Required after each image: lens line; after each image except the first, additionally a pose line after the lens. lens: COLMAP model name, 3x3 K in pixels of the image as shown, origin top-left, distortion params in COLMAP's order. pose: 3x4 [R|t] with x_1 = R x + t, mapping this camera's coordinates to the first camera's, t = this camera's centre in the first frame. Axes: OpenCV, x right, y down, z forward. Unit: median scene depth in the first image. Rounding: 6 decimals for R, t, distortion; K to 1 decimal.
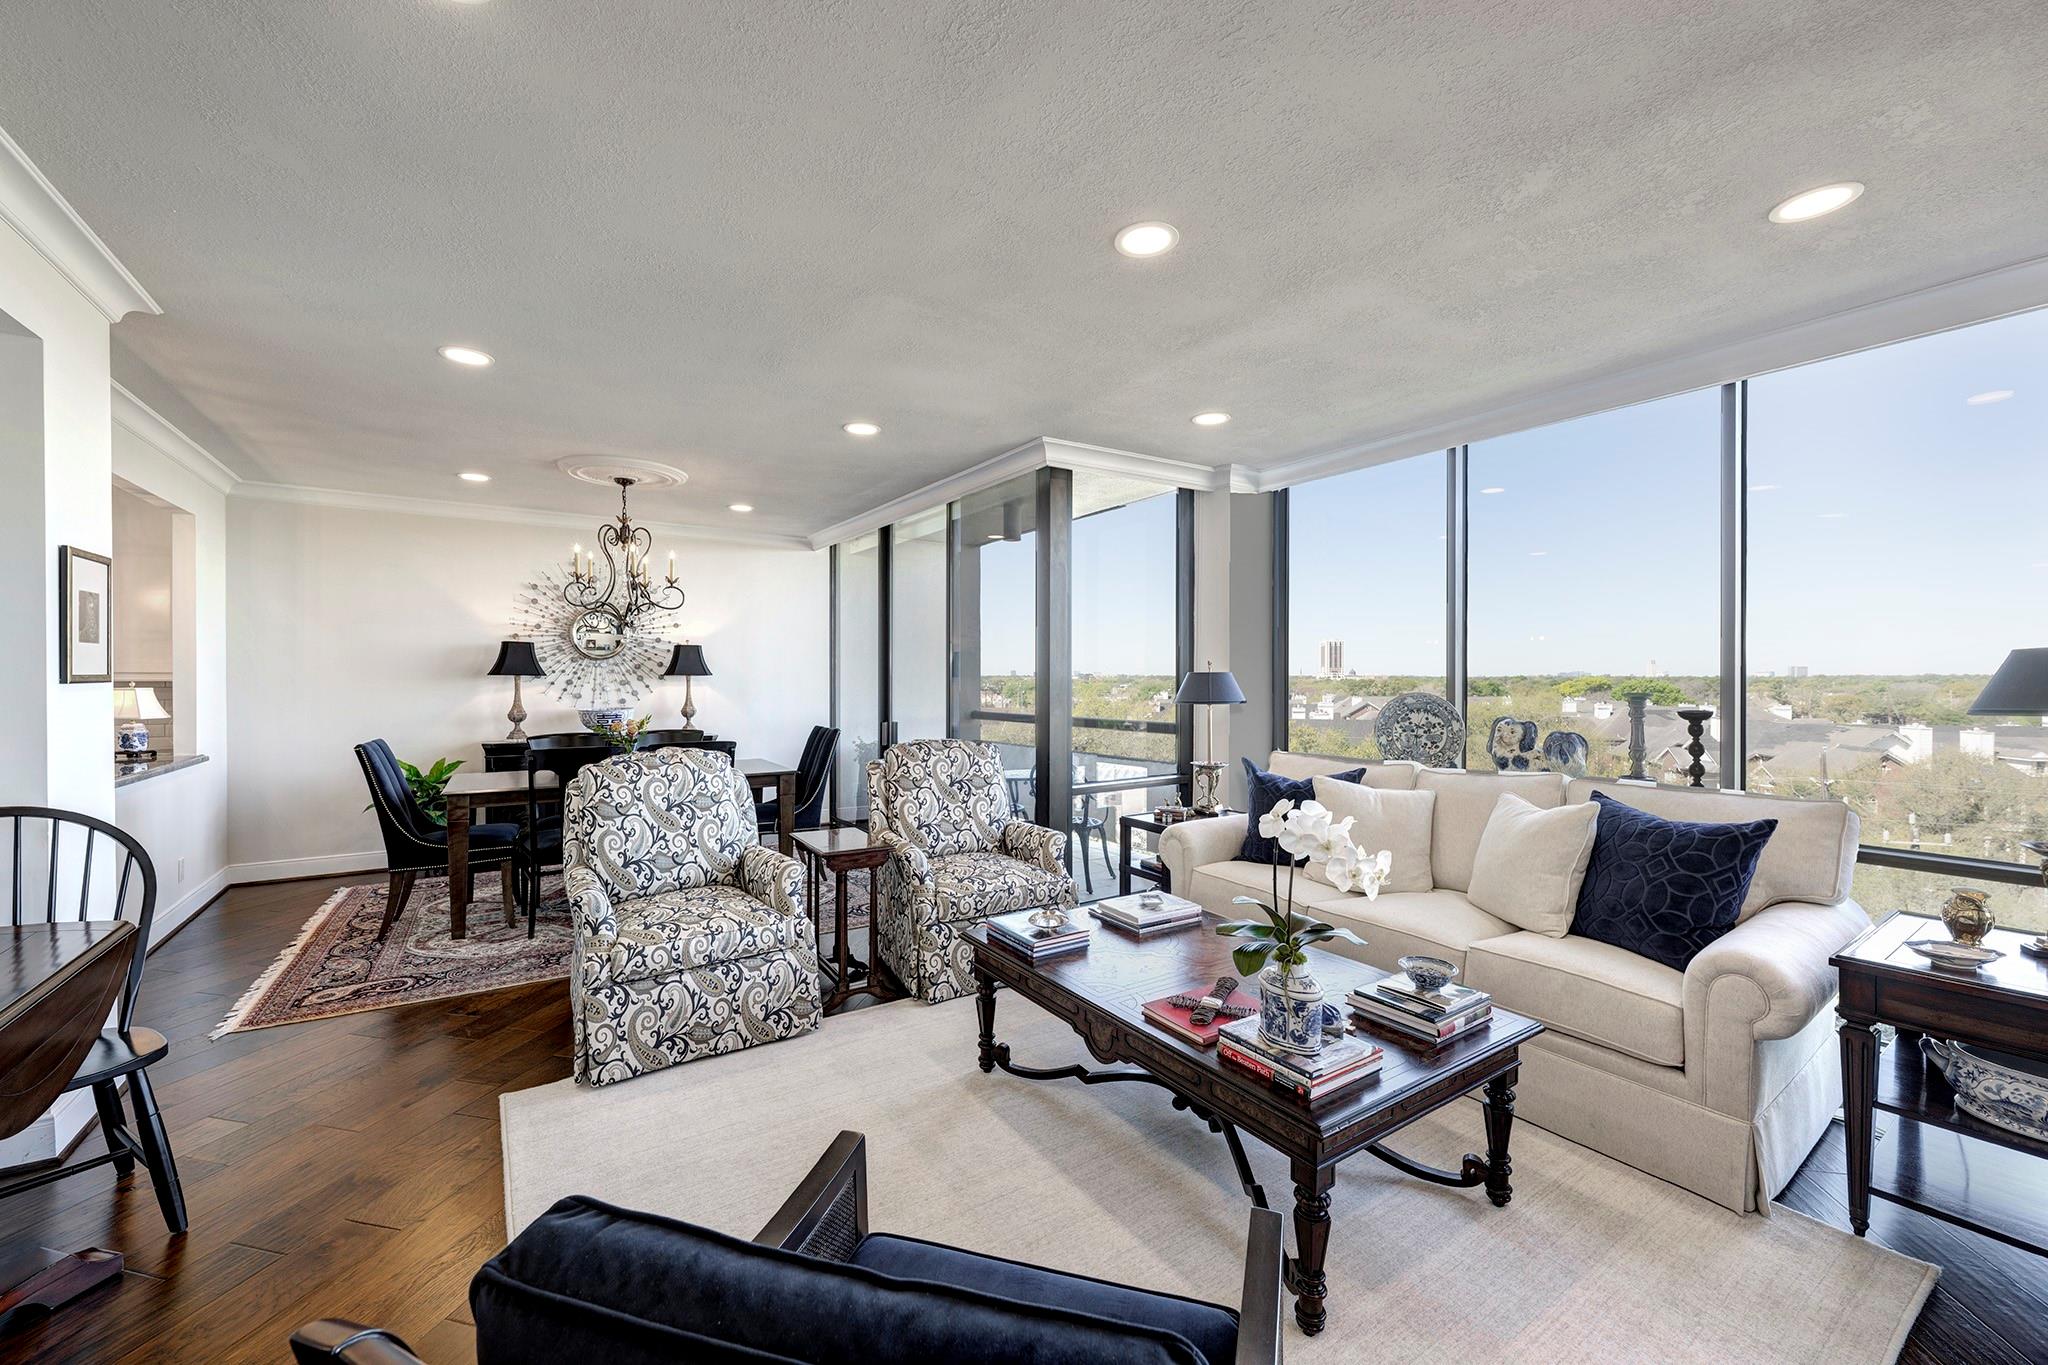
lens RADIAL K [[808.2, 0, 1017.9], [0, 808.2, 682.8], [0, 0, 1]] dist [-0.000927, 0.000505]
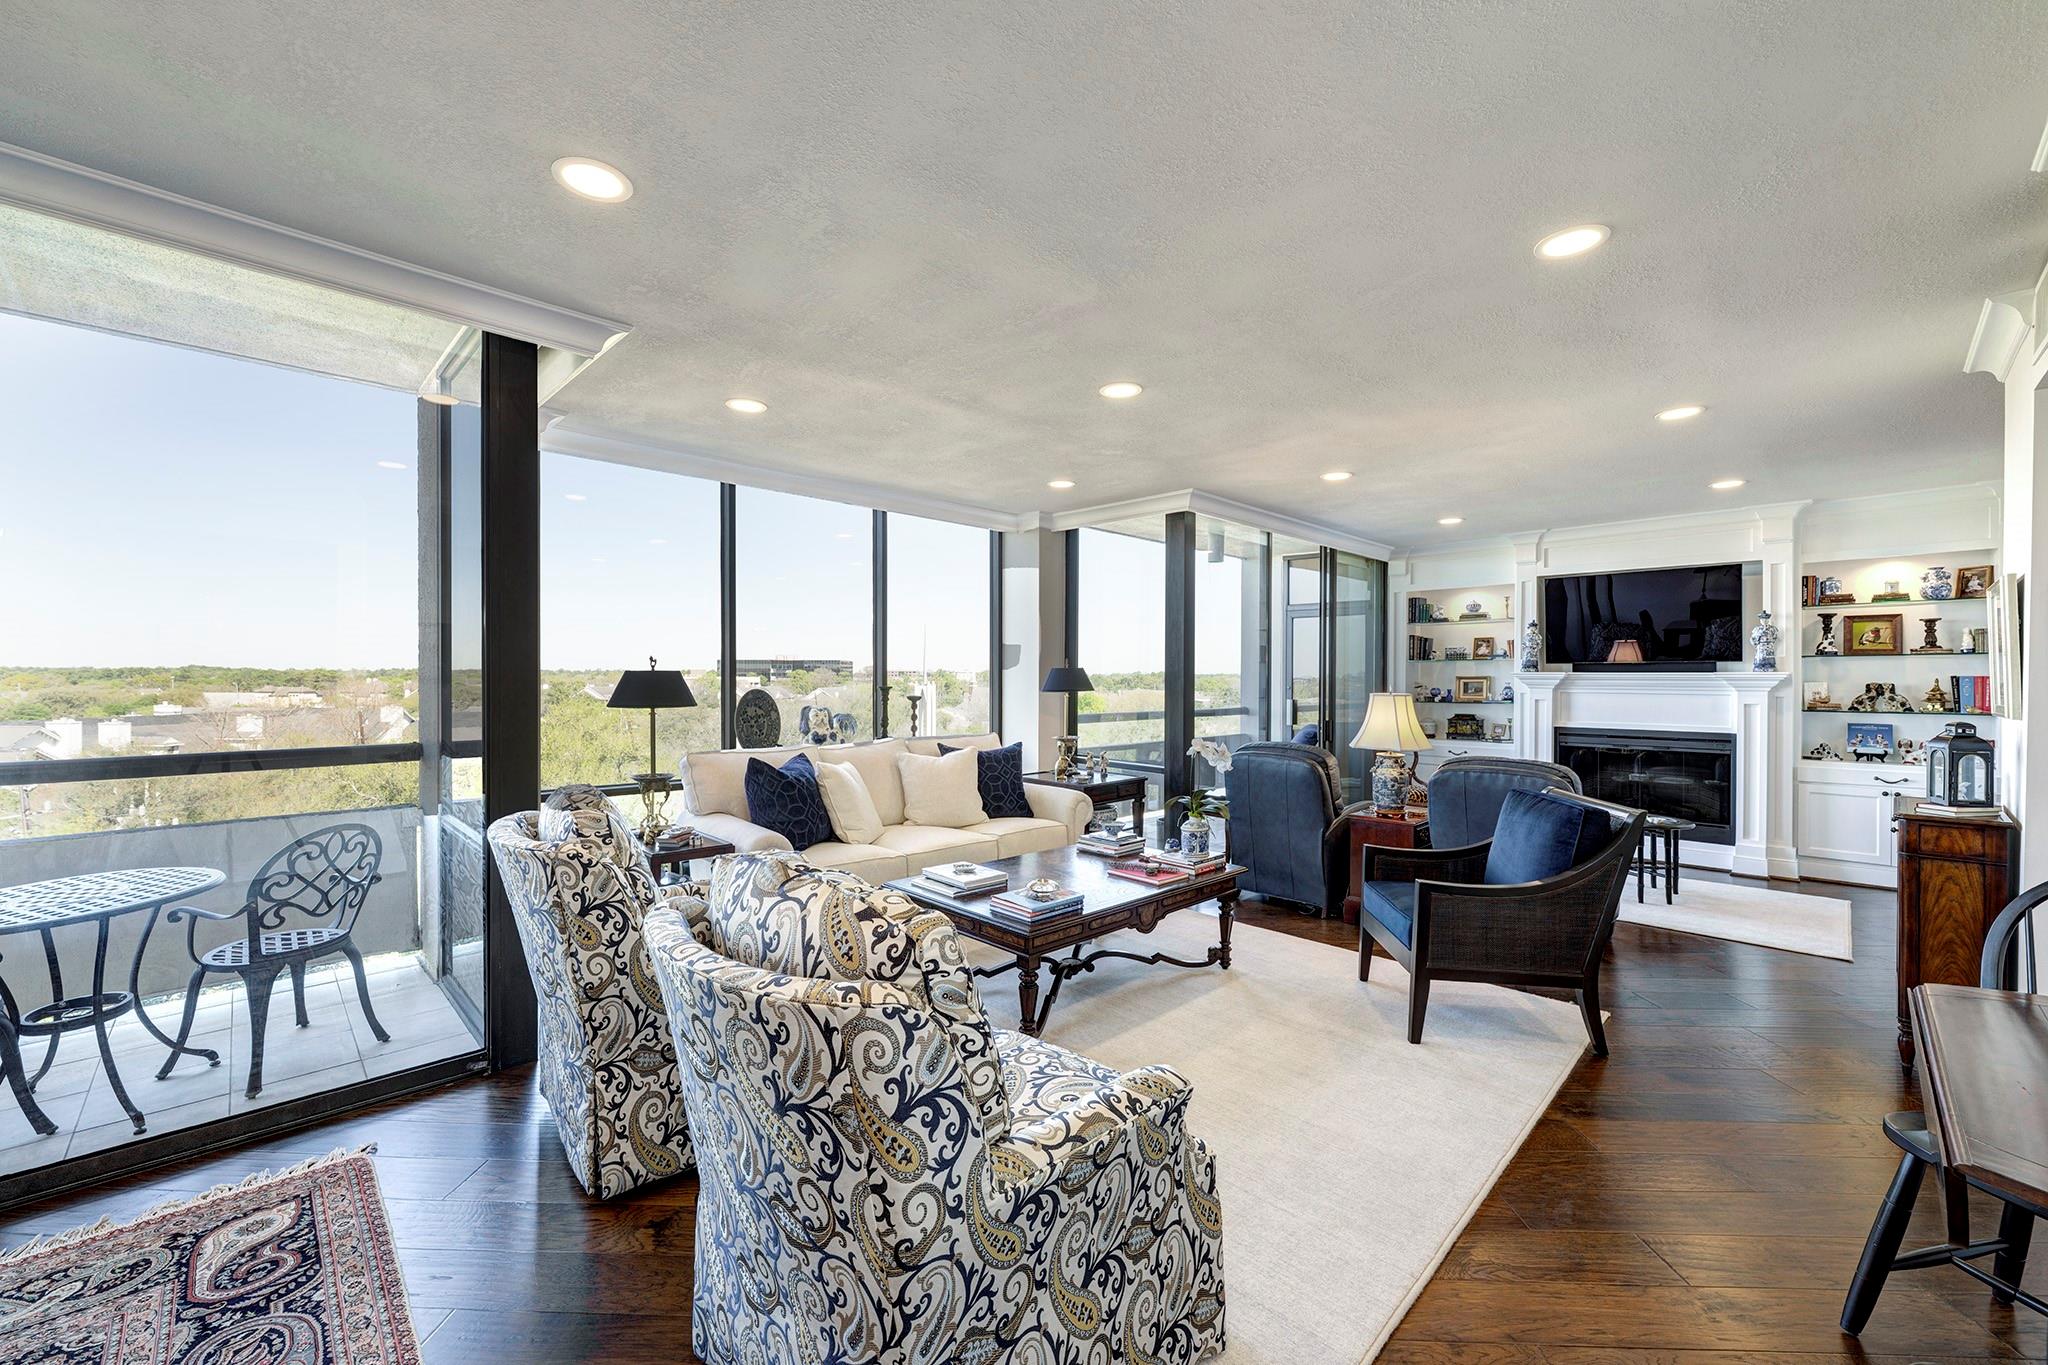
lens RADIAL K [[808.2, 0, 1017.9], [0, 808.2, 682.8], [0, 0, 1]] dist [-0.000927, 0.000505]
pose [[-0.185156, -0.009007, 0.982668, -0.527894], [0.000206, 0.999958, 0.009204, -0.006132], [-0.982709, 0.001907, -0.185146, 0.596284]]
